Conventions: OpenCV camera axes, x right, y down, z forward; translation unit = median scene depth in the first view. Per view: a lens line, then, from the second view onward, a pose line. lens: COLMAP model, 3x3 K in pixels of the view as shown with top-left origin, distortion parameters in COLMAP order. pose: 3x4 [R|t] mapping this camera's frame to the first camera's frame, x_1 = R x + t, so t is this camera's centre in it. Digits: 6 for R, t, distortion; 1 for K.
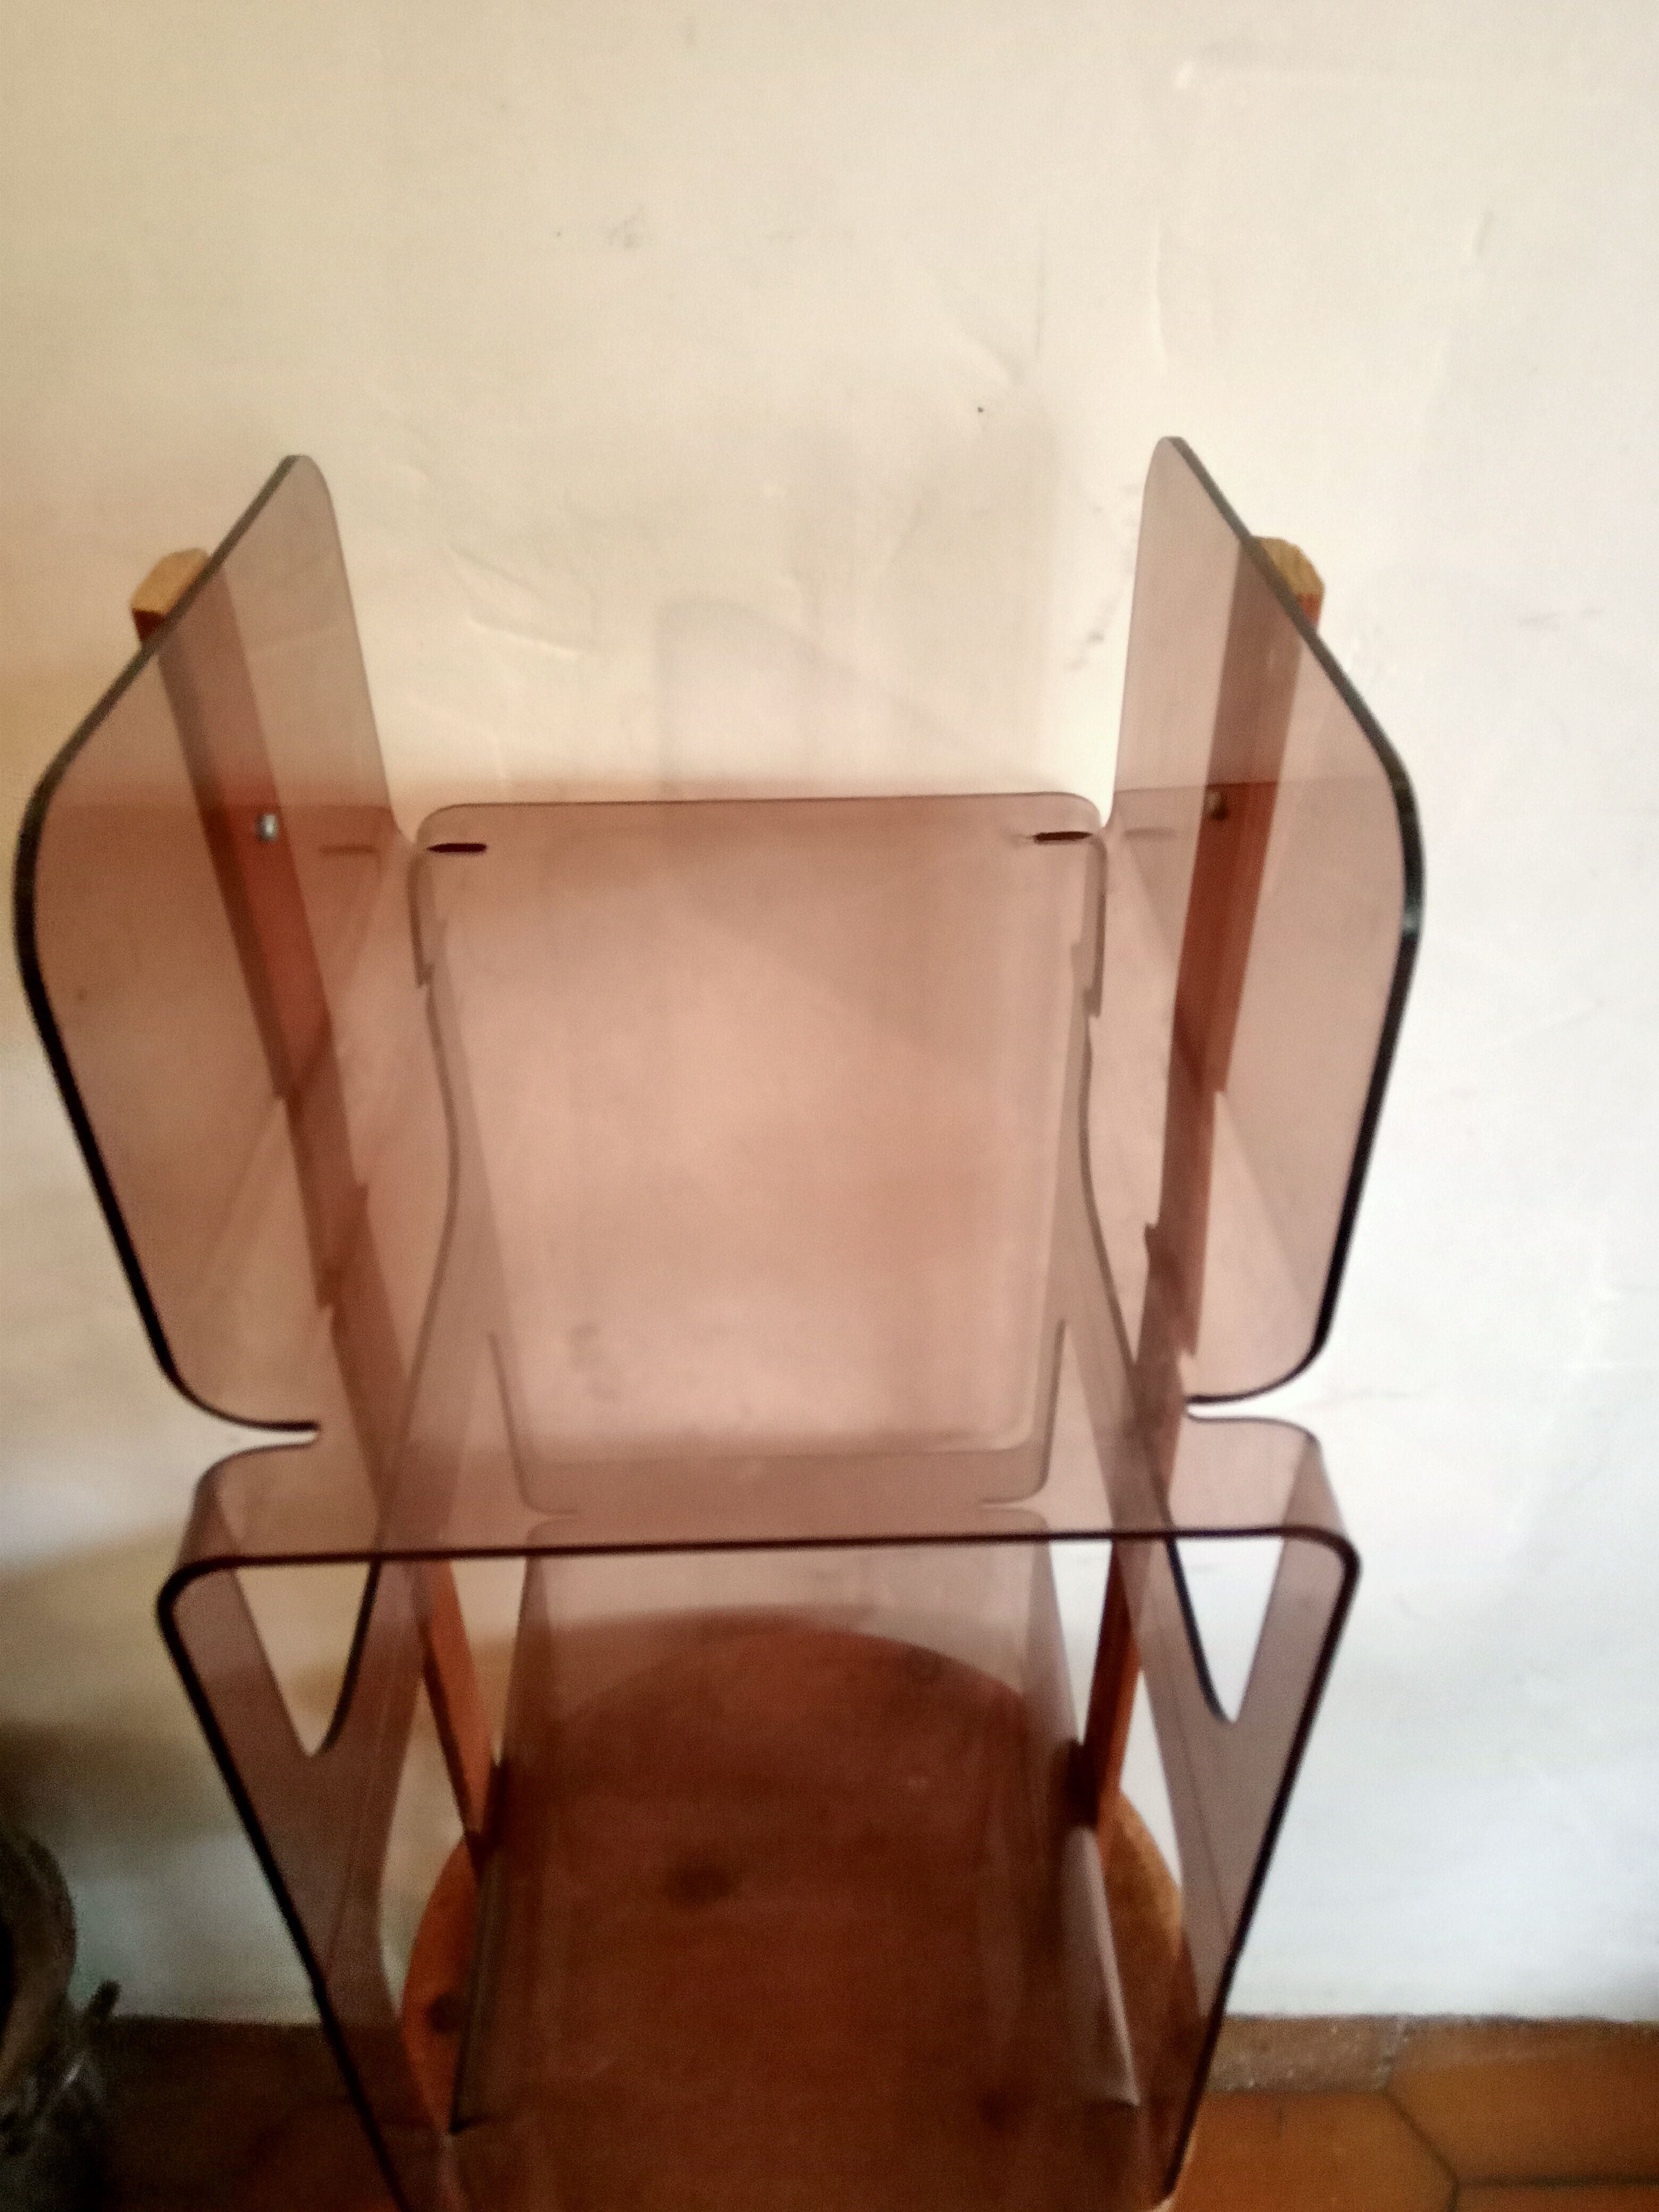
lens RADIAL K [[1655.9, 0, 829.5], [0, 1655.9, 1106.0], [0, 0, 1]] dist [0.006865, -0.009649]
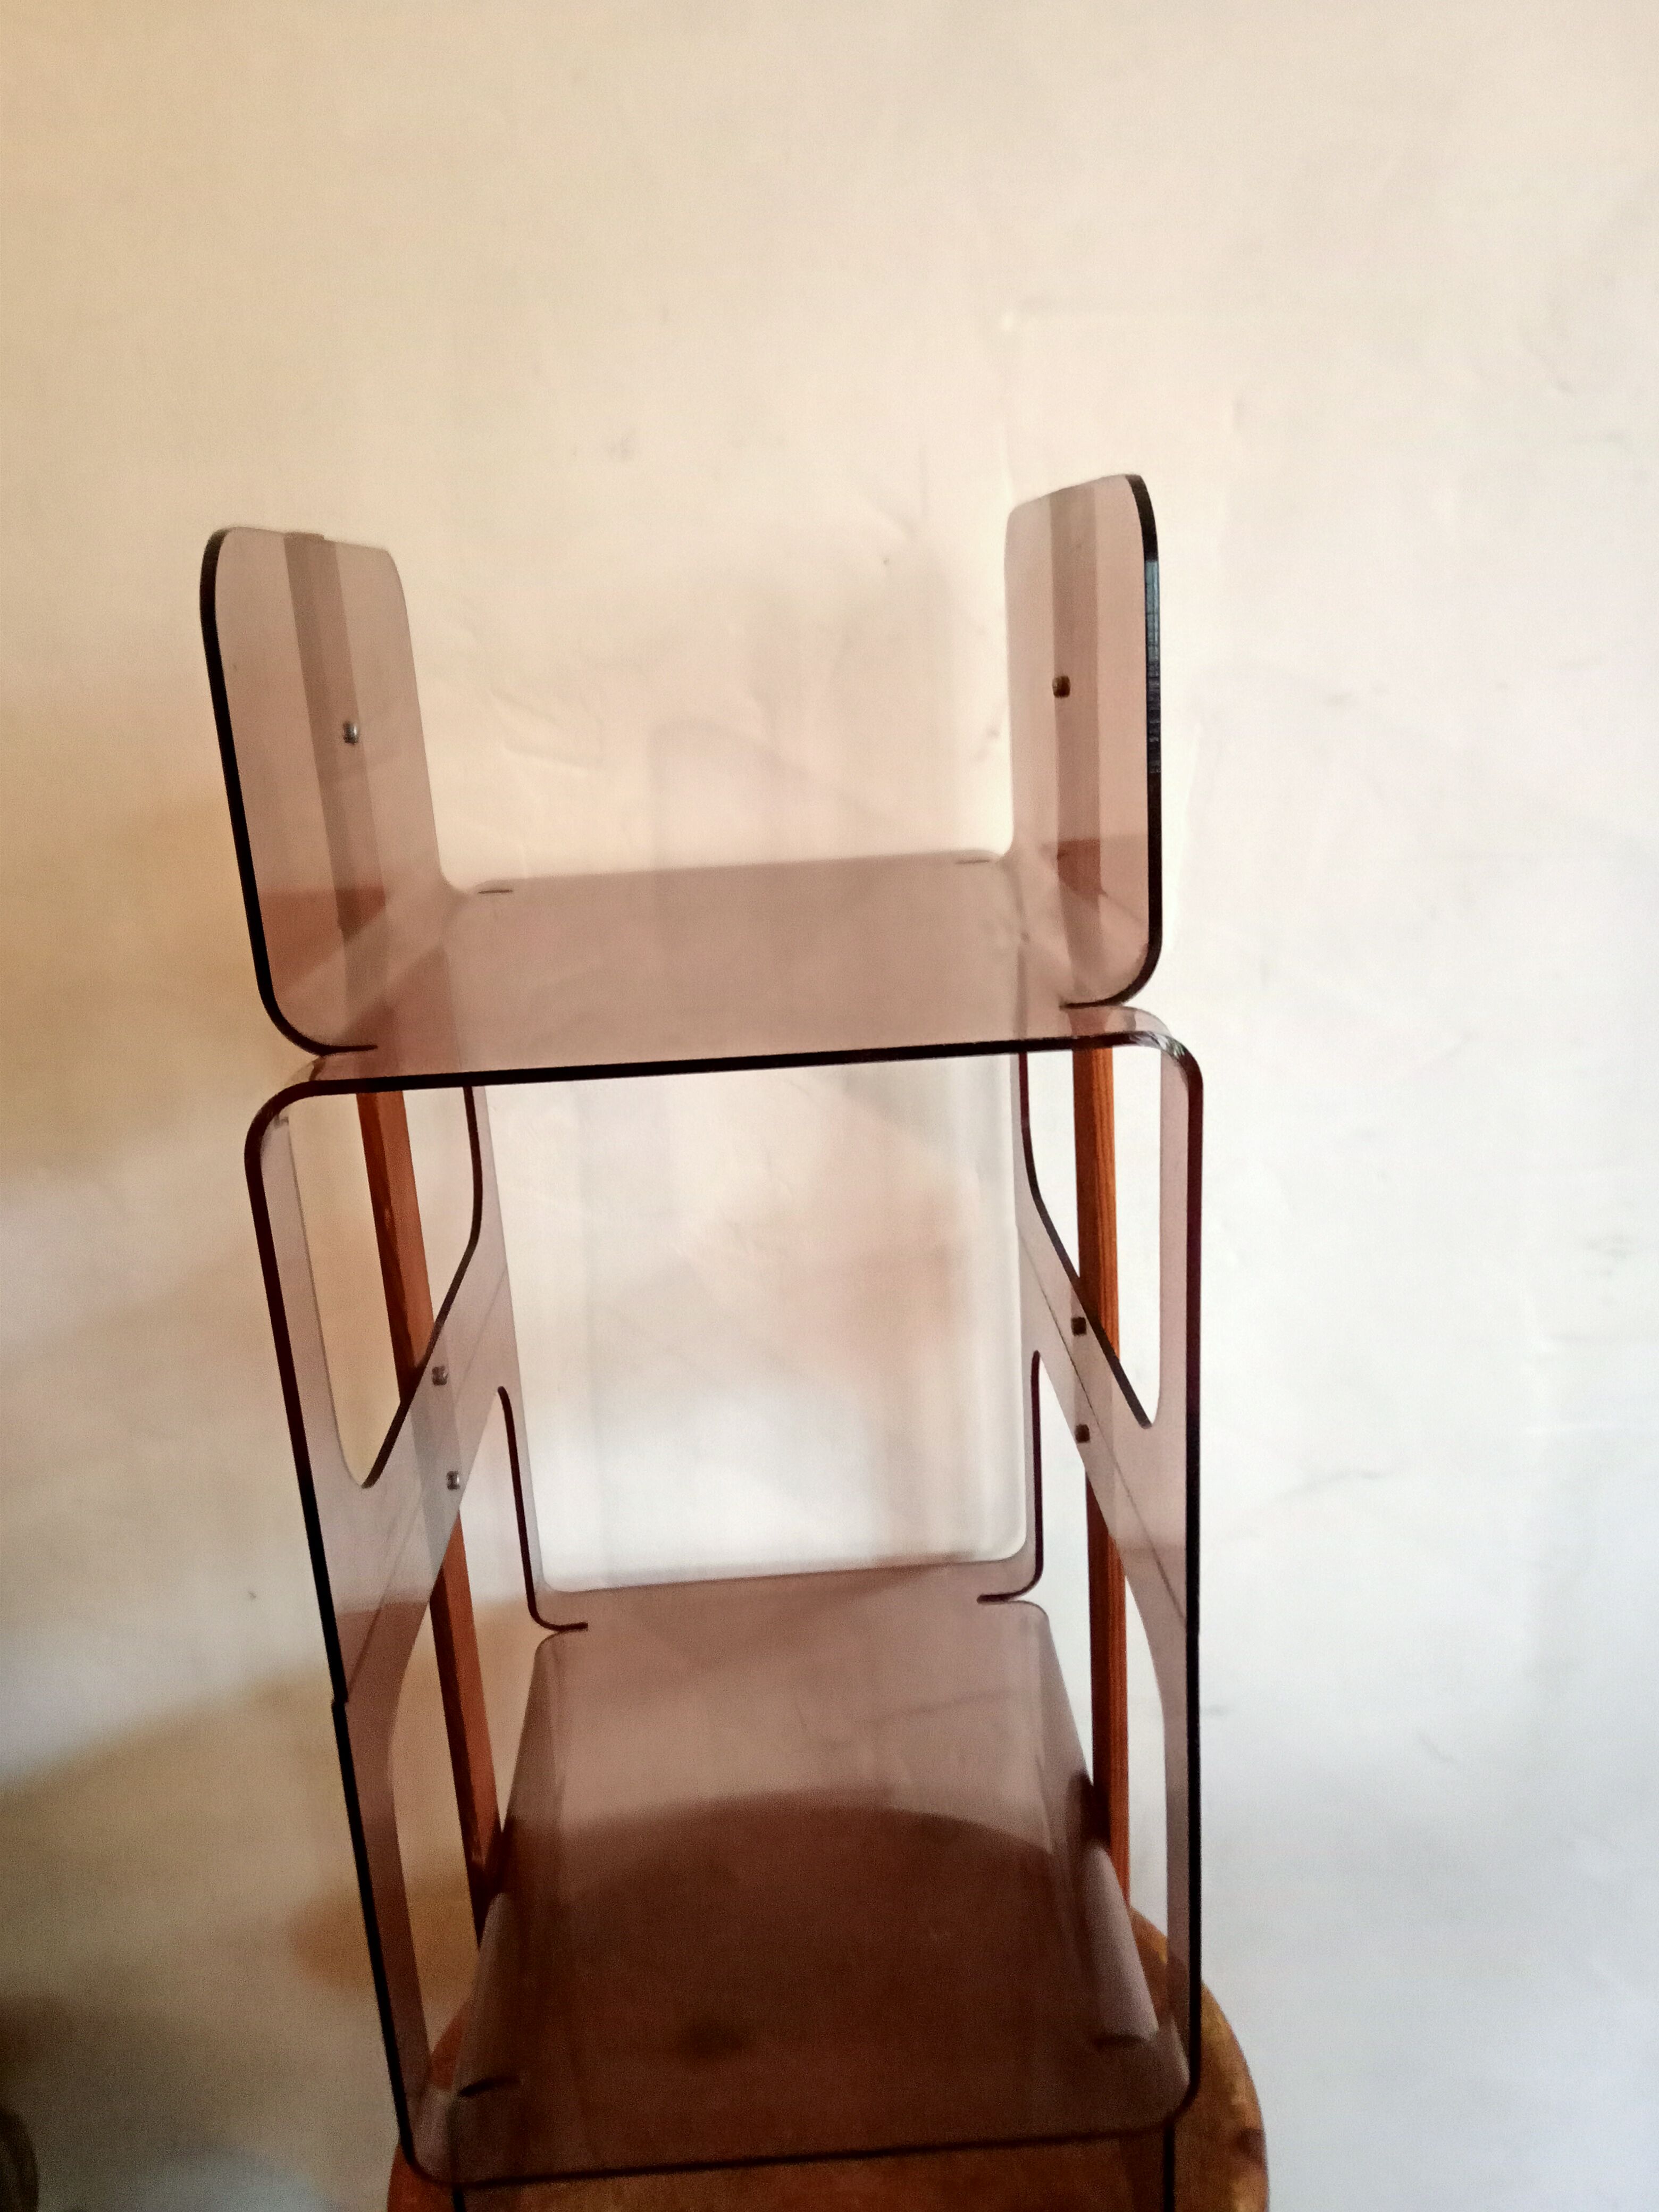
lens RADIAL K [[1655.9, 0, 829.5], [0, 1655.9, 1106.0], [0, 0, 1]] dist [0.006865, -0.009649]
pose [[0.998731, -0.048950, -0.011865, 0.034441], [0.041422, 0.932254, -0.359426, 0.420183], [0.028655, 0.358478, 0.933098, -0.085178]]
